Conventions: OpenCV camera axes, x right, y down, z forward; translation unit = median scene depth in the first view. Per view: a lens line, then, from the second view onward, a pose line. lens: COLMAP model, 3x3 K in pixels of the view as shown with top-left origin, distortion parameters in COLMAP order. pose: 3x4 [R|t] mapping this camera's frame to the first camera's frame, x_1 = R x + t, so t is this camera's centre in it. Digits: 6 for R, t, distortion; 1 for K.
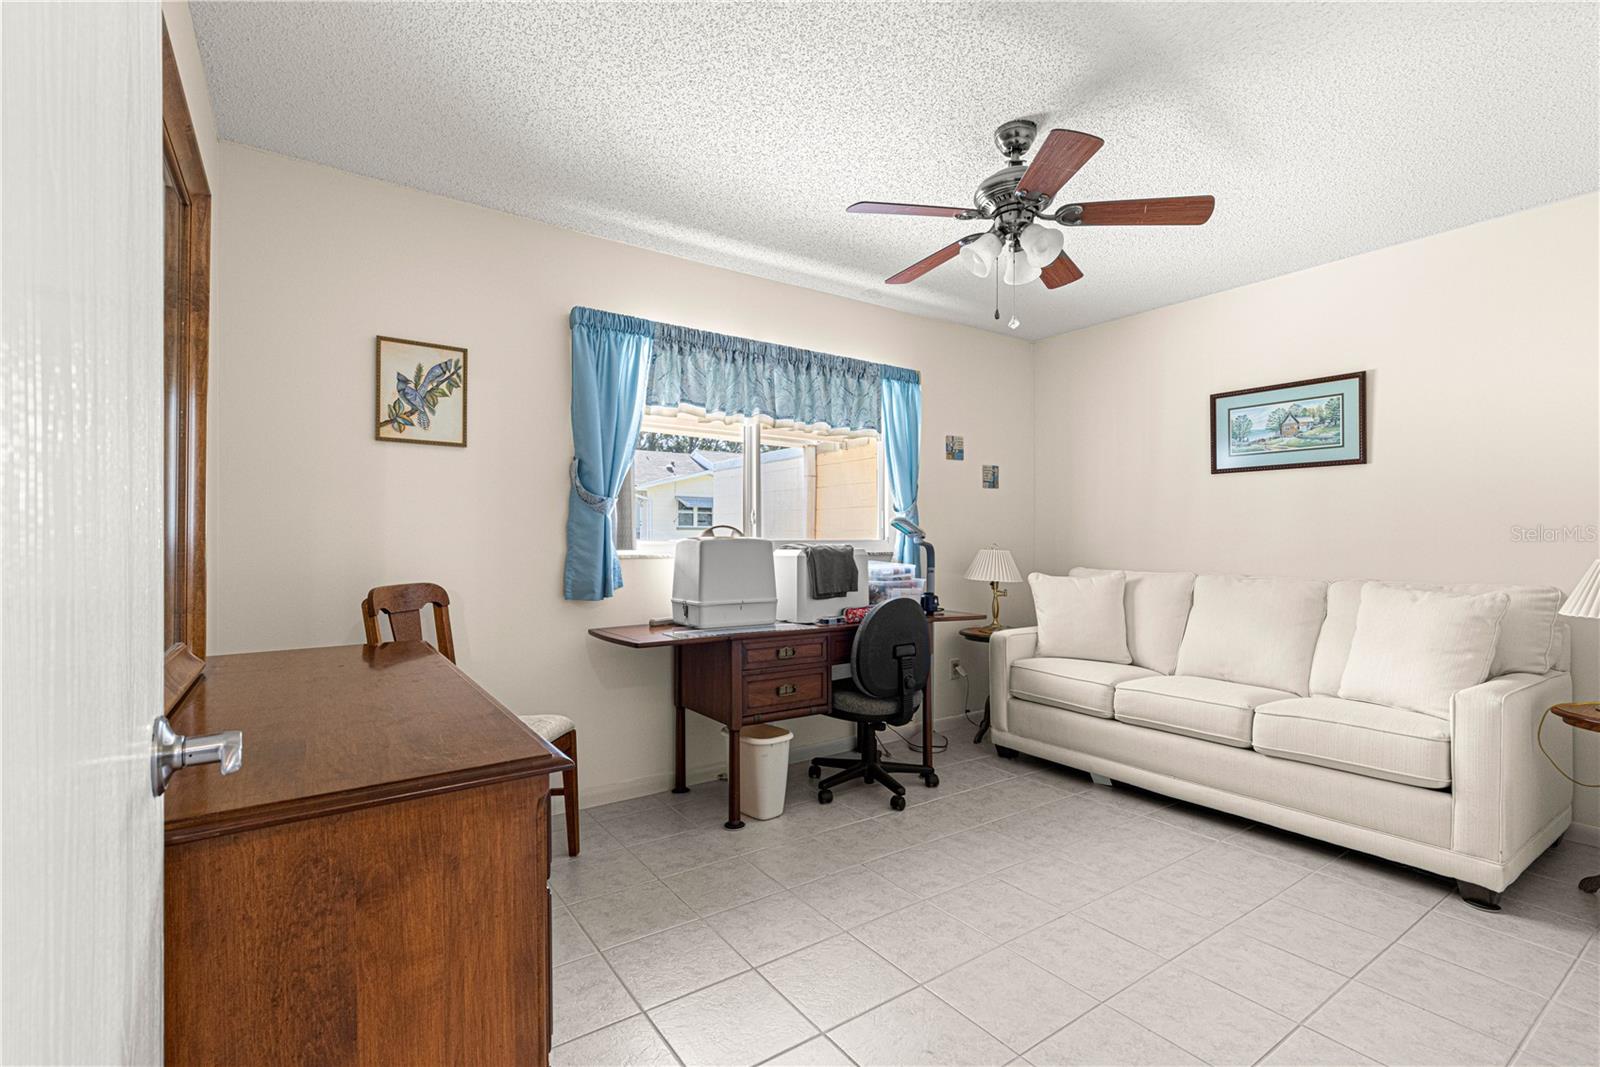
lens RADIAL K [[716.4, 0, 797.0], [0, 716.4, 544.8], [0, 0, 1]] dist [0.005810, -0.000798]
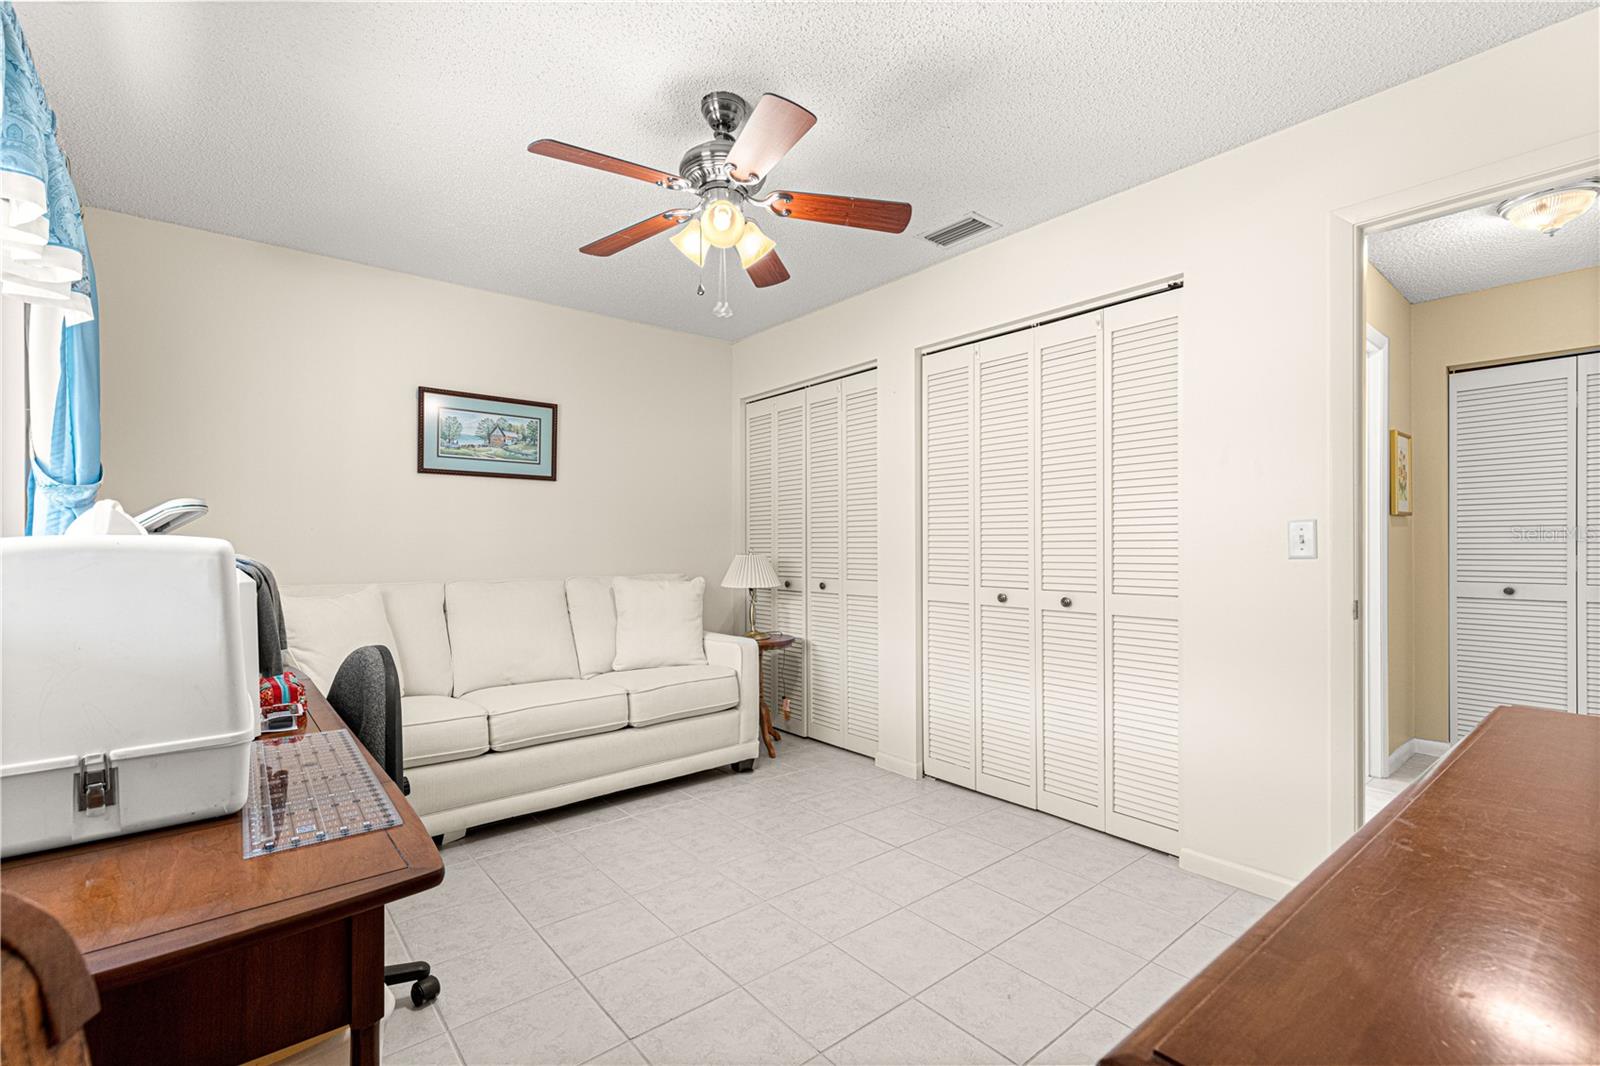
lens RADIAL K [[716.4, 0, 800.9], [0, 716.4, 542.8], [0, 0, 1]] dist [0.005810, -0.000798]
pose [[-0.085732, 0.002432, 0.996315, -0.435608], [0.010381, 0.999945, -0.001547, -0.002713], [-0.996264, 0.010210, -0.085753, 0.679904]]
